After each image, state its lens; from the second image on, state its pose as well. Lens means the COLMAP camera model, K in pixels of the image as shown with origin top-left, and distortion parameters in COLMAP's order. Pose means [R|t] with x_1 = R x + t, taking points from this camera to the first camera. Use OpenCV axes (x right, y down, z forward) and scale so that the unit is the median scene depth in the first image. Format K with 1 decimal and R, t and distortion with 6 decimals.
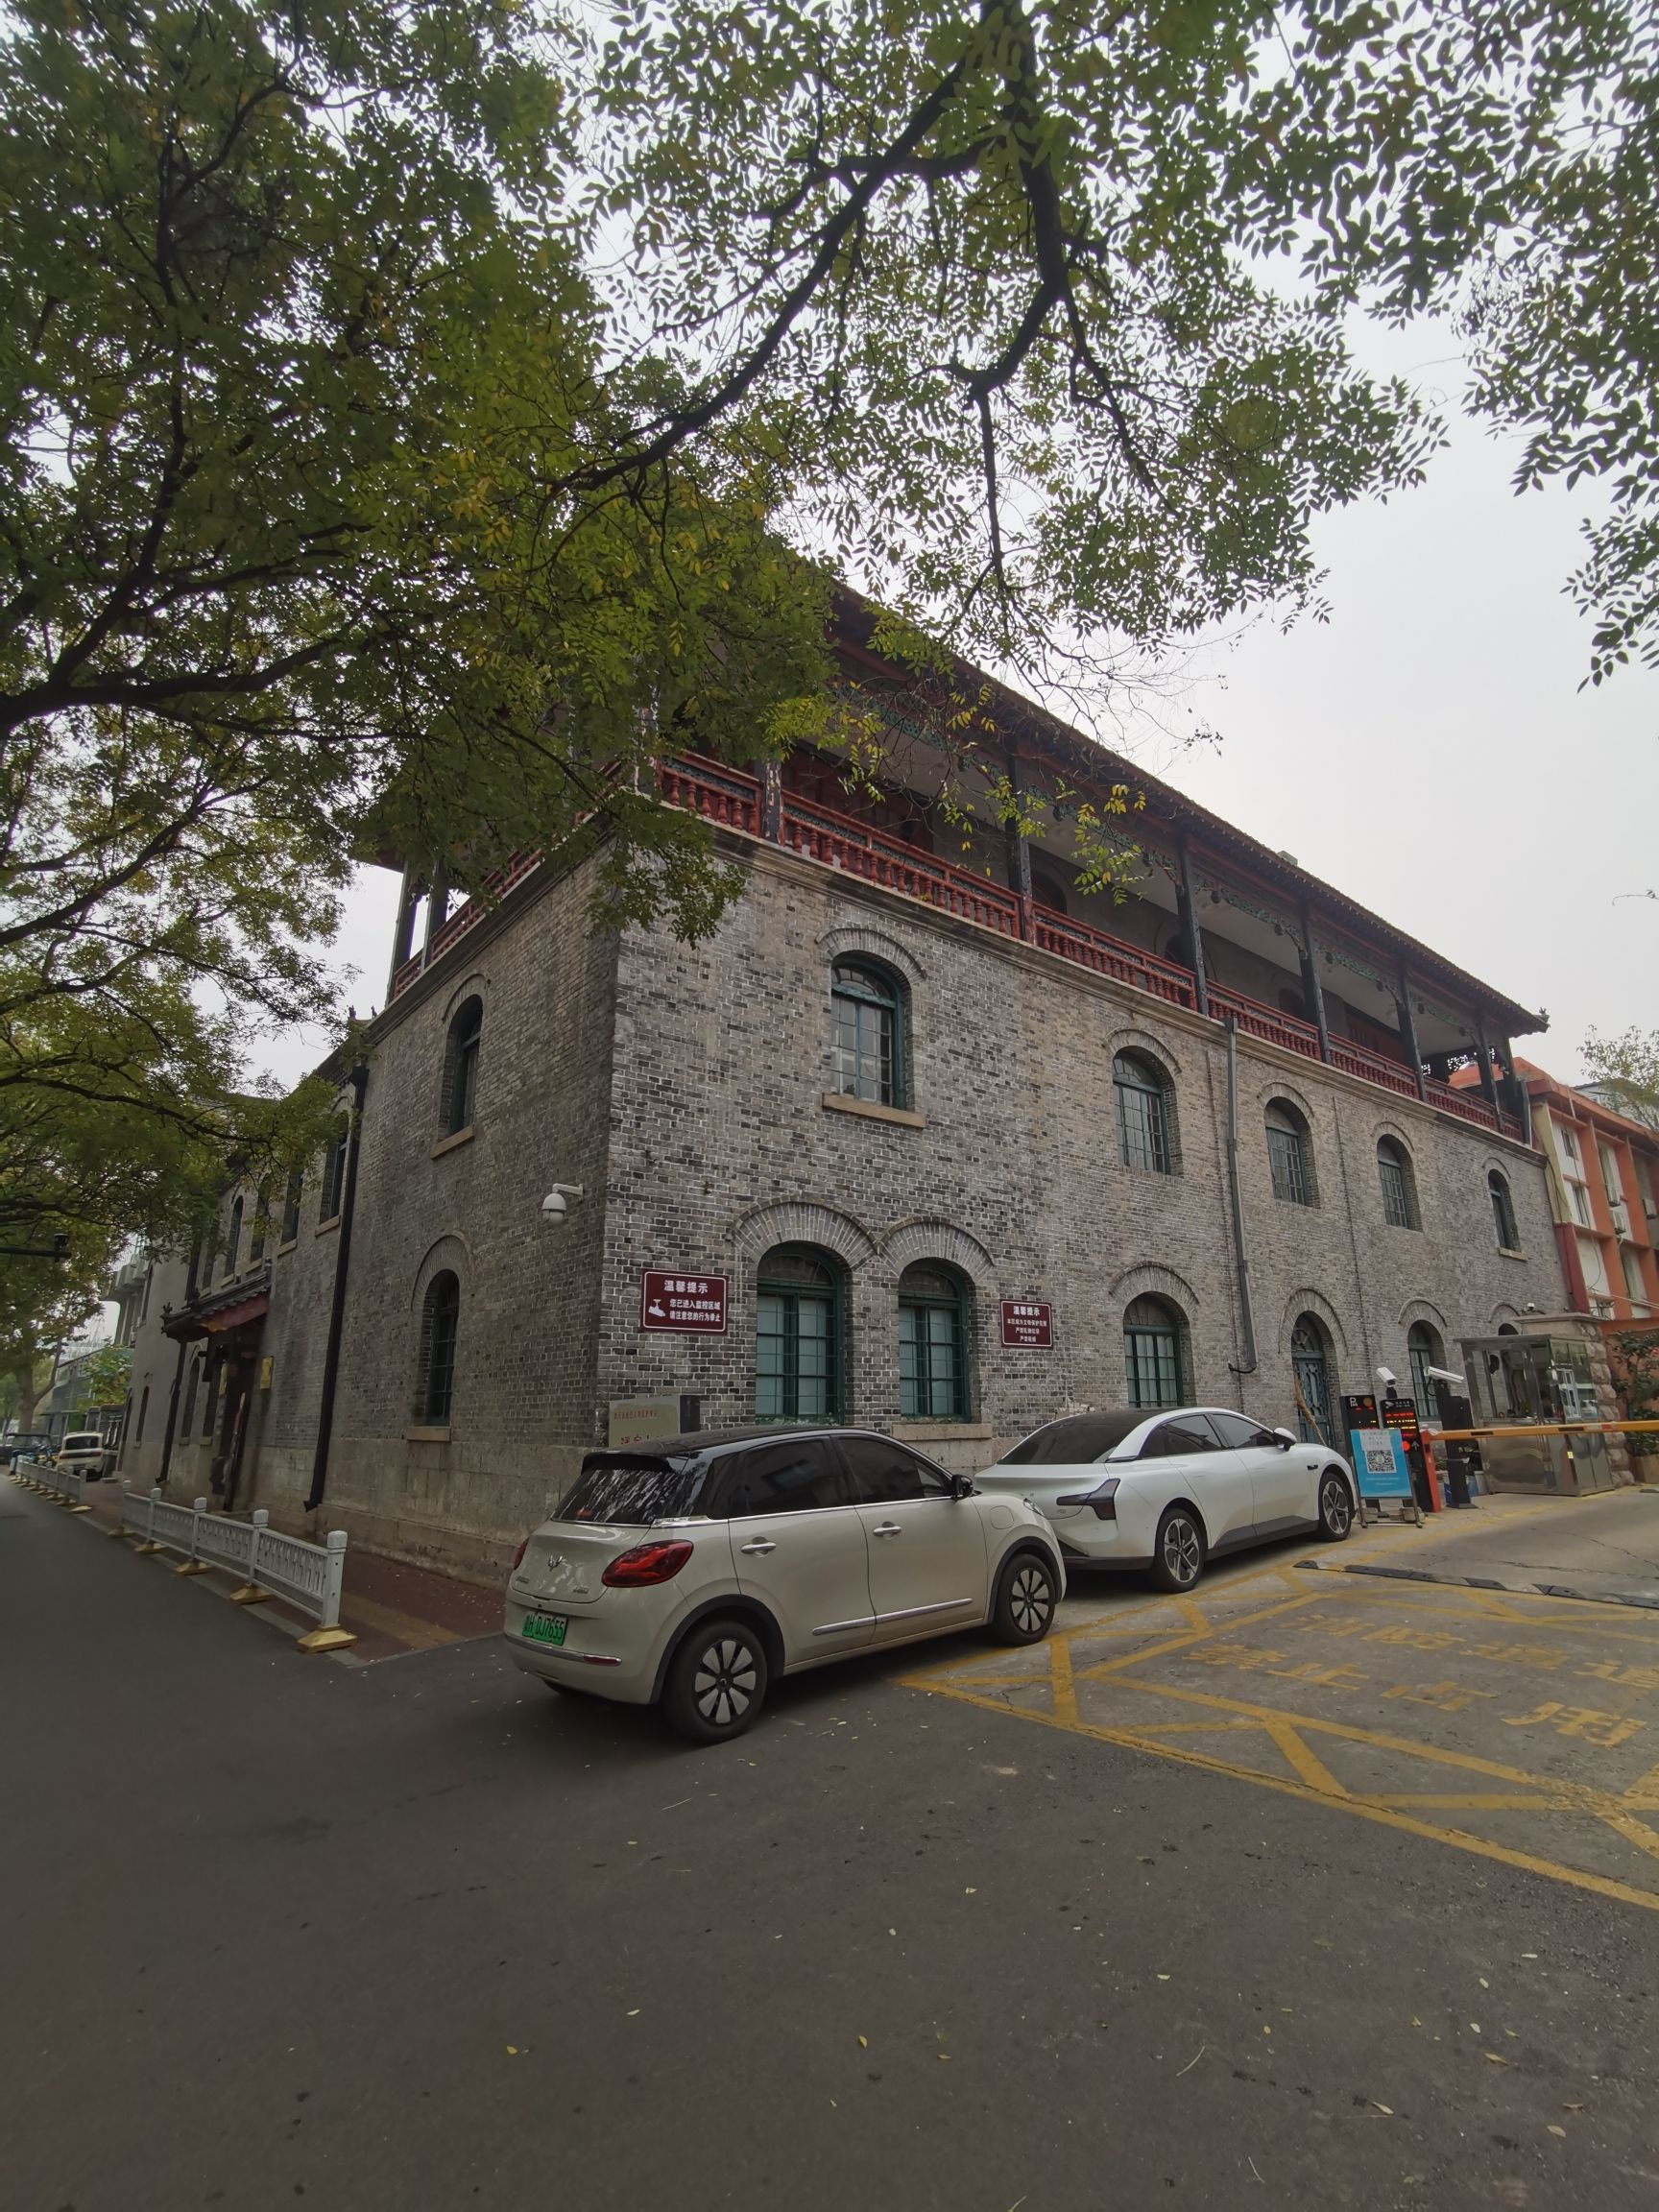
lens RADIAL K [[1070.5, 0, 829.5], [0, 1070.5, 1106.0], [0, 0, 1]] dist [-0.000161, -0.000007]
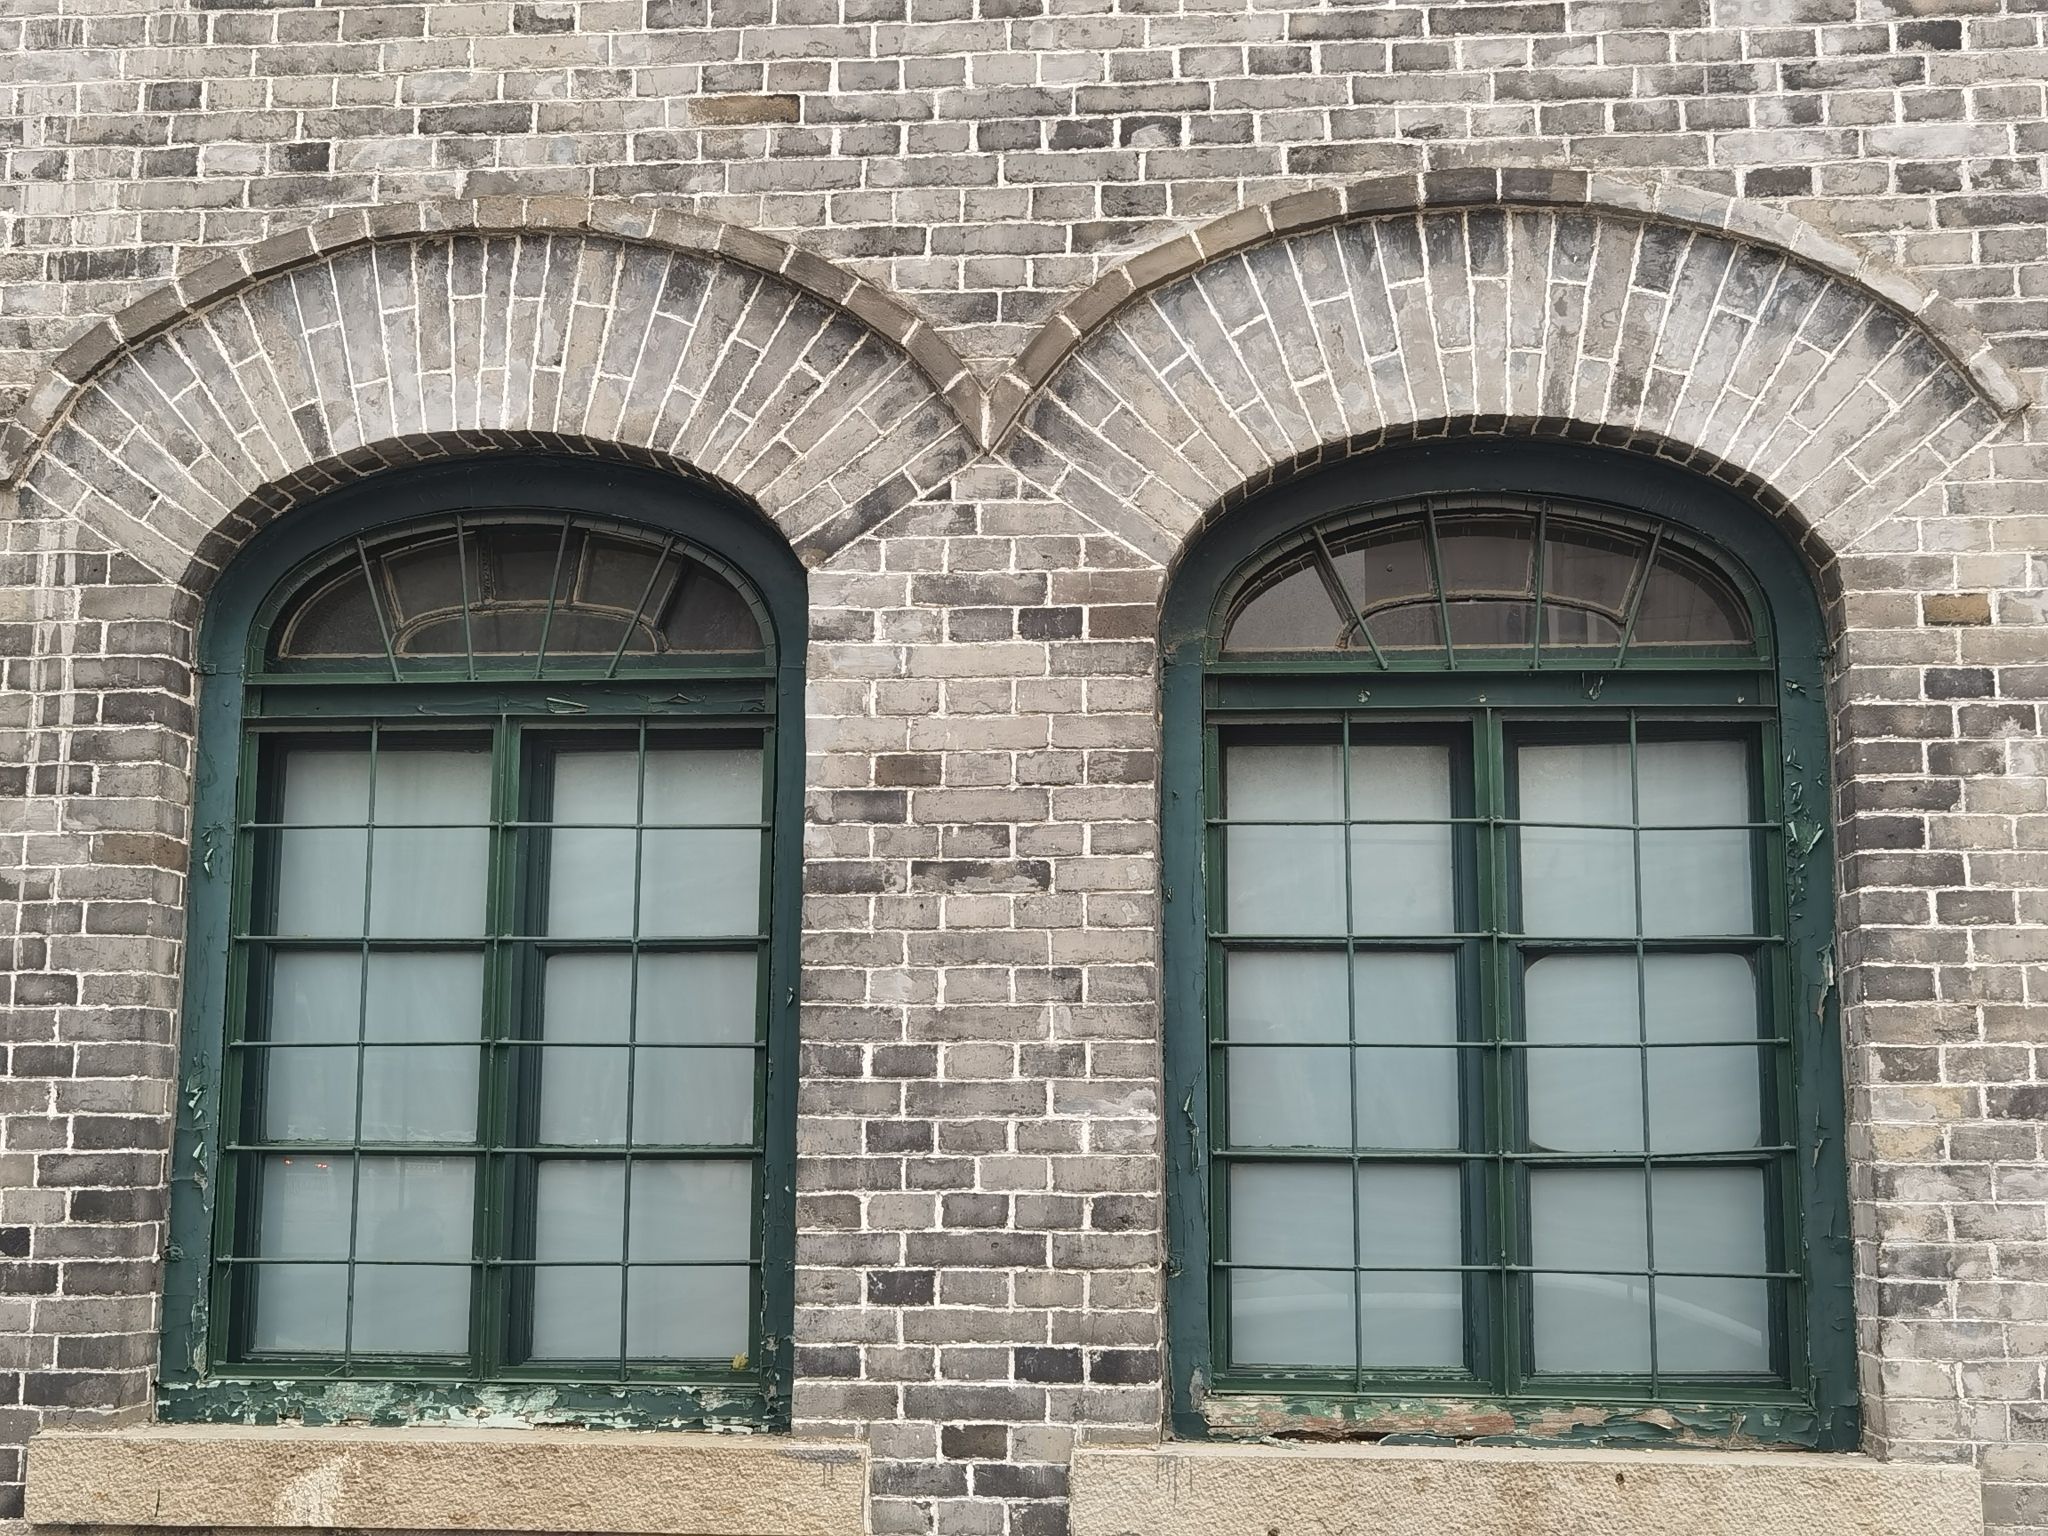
lens RADIAL K [[2452.4, 0, 1024.0], [0, 2452.4, 768.0], [0, 0, 1]] dist [0.006069, 0.001935]
pose [[0.722037, -0.107714, -0.683419, 0.313158], [0.181811, 0.982629, 0.037212, 0.177156], [0.667539, -0.151122, 0.729078, 0.722686]]
